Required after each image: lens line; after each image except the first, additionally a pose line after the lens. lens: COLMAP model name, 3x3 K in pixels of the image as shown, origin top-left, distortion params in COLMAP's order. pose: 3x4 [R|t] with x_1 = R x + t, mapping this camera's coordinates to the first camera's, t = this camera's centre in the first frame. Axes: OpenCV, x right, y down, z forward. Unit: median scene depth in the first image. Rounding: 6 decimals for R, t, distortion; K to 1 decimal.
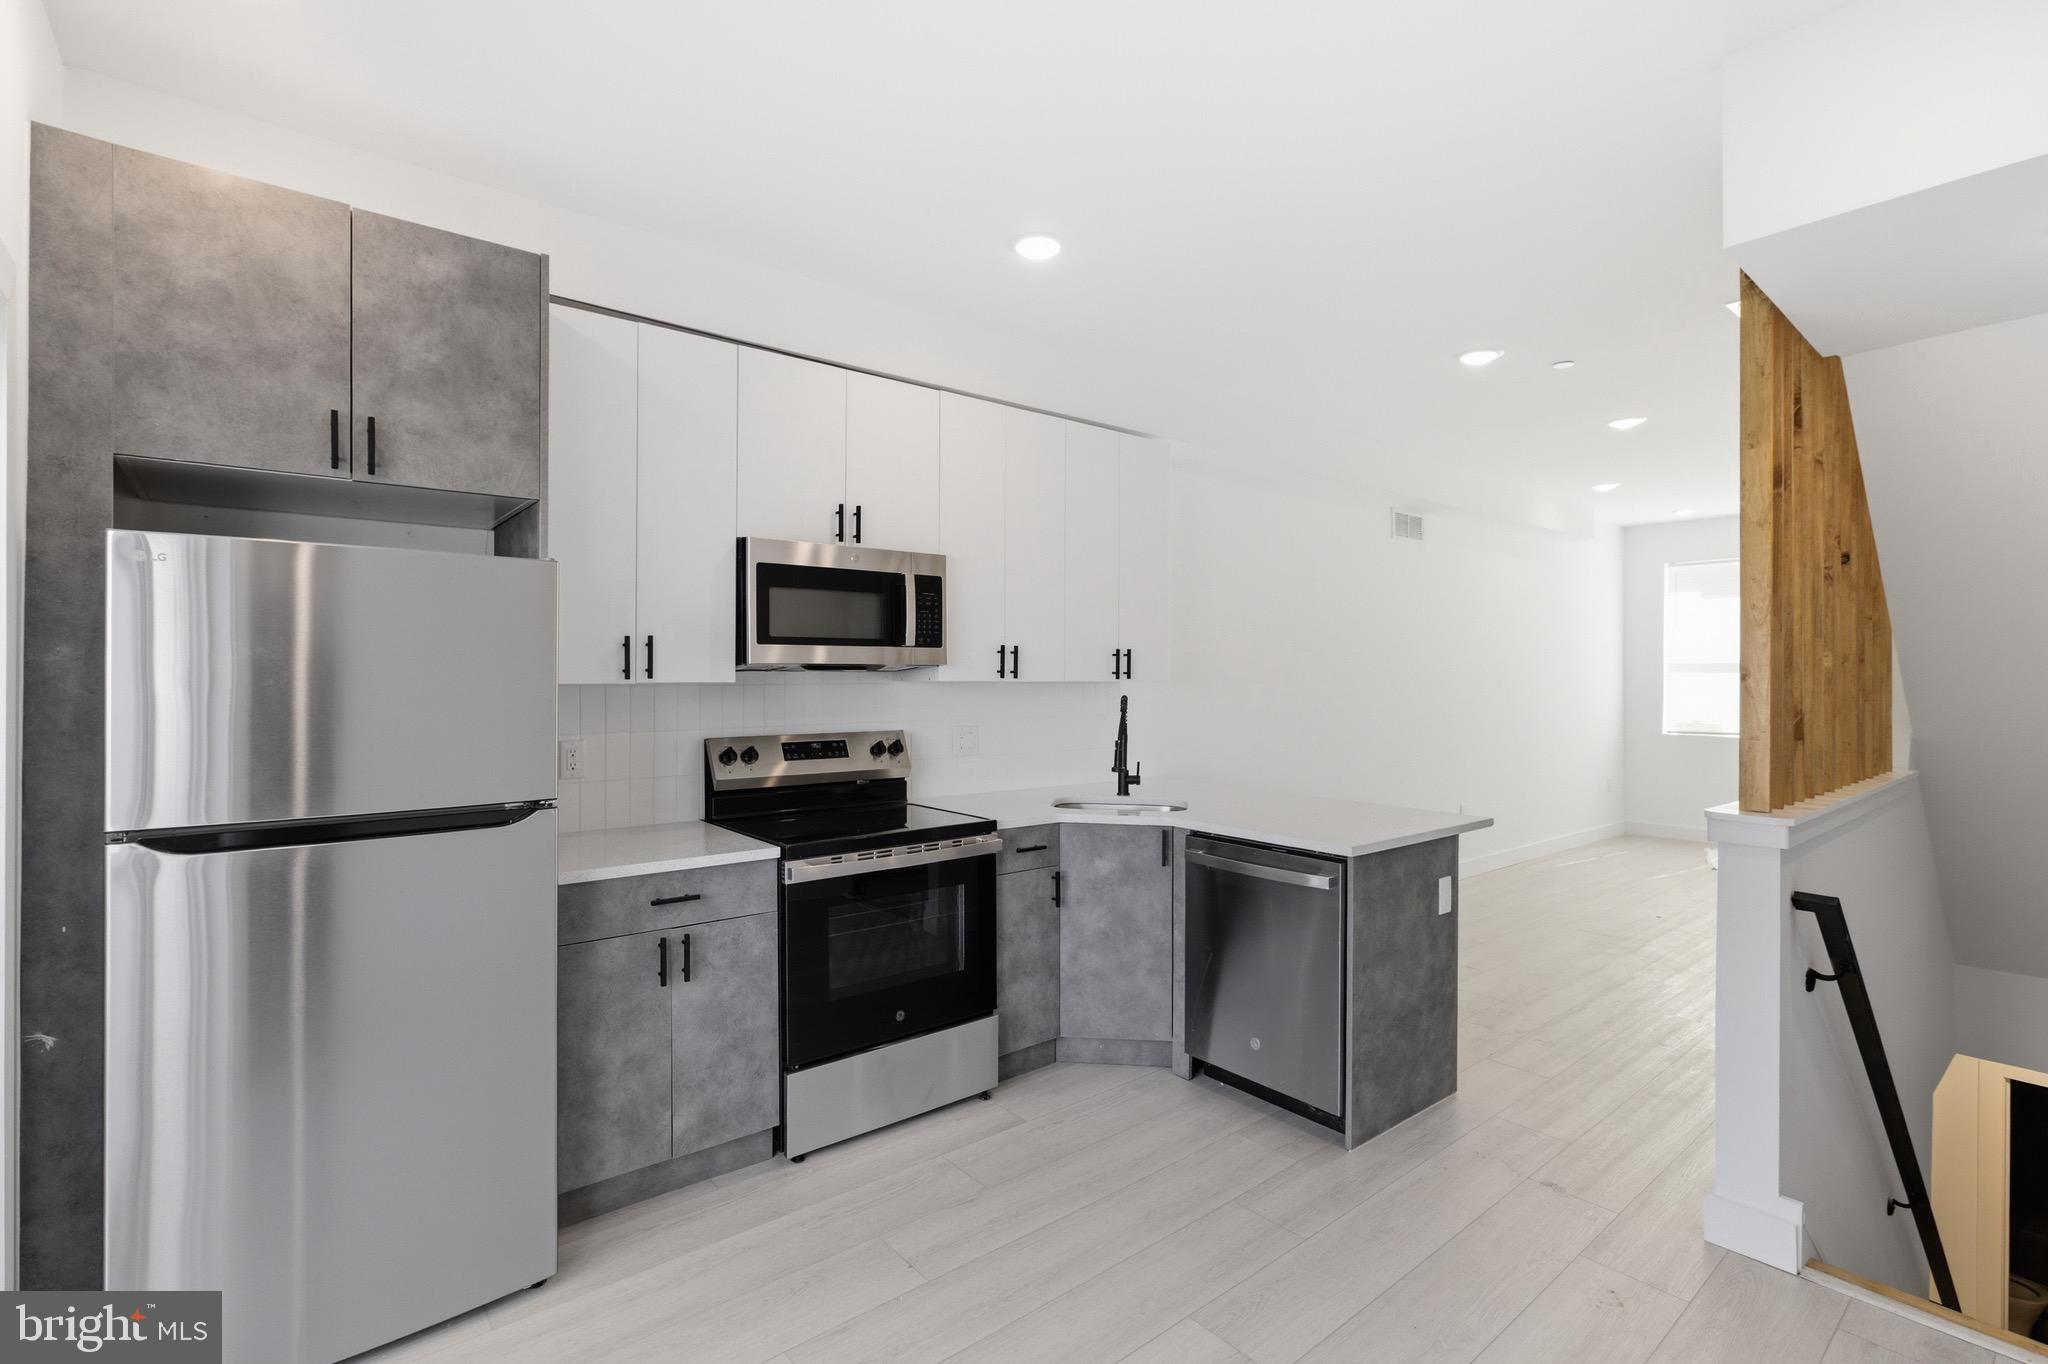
lens RADIAL K [[963.4, 0, 1021.2], [0, 963.4, 678.8], [0, 0, 1]] dist [0.003482, 0.000985]
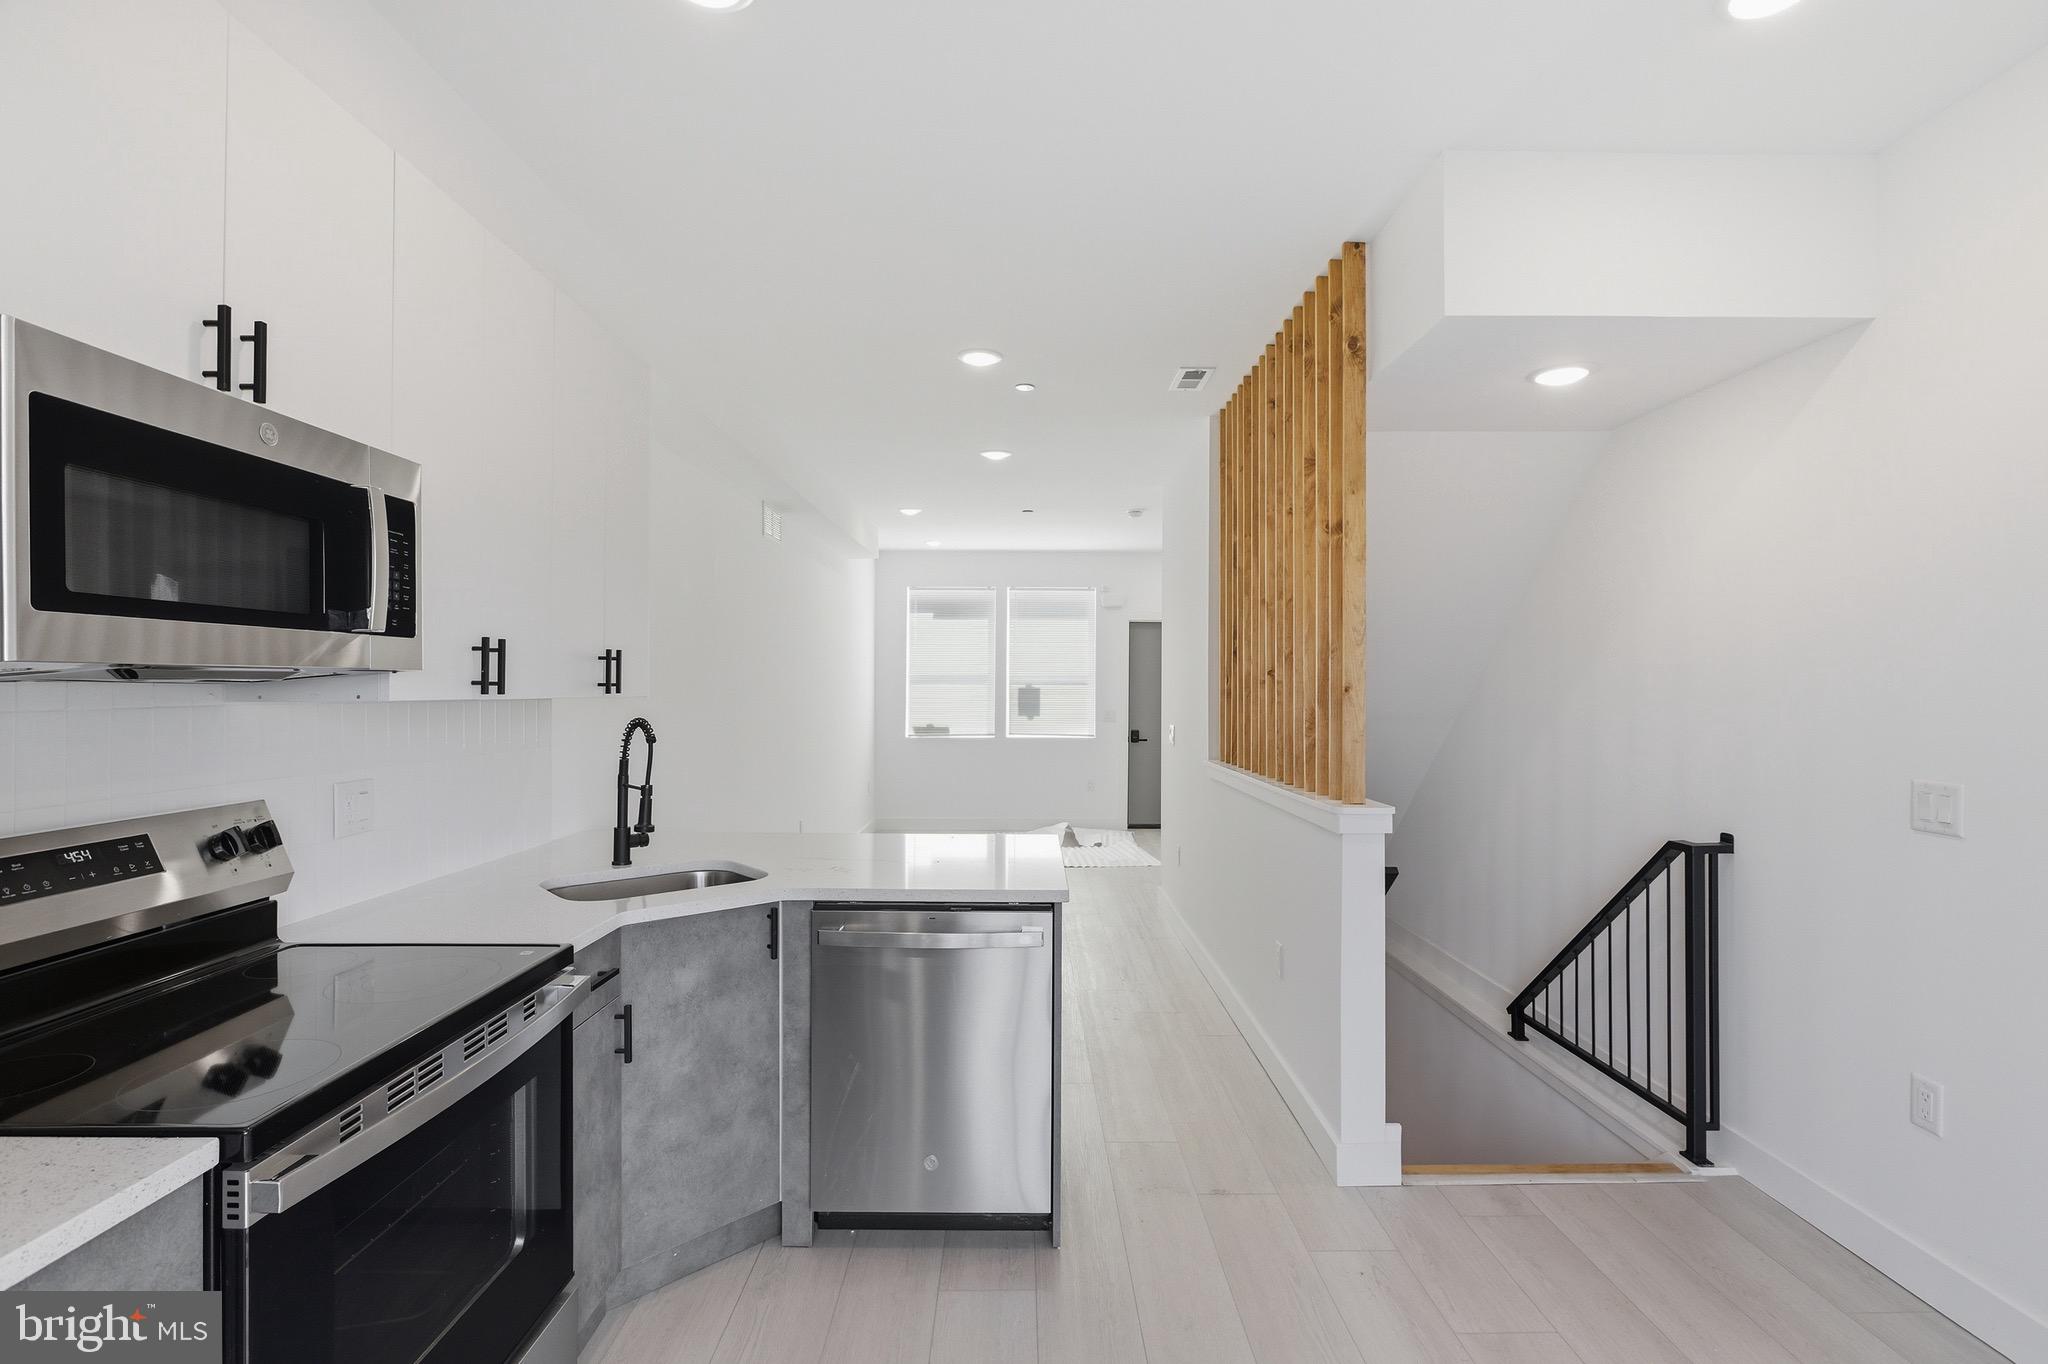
lens RADIAL K [[963.4, 0, 1026.8], [0, 963.4, 682.0], [0, 0, 1]] dist [0.003482, 0.000985]
pose [[0.625137, 0.000512, 0.780515, -0.283686], [0.004193, 0.999983, -0.004014, -0.004401], [-0.780504, 0.005781, 0.625124, 0.406669]]
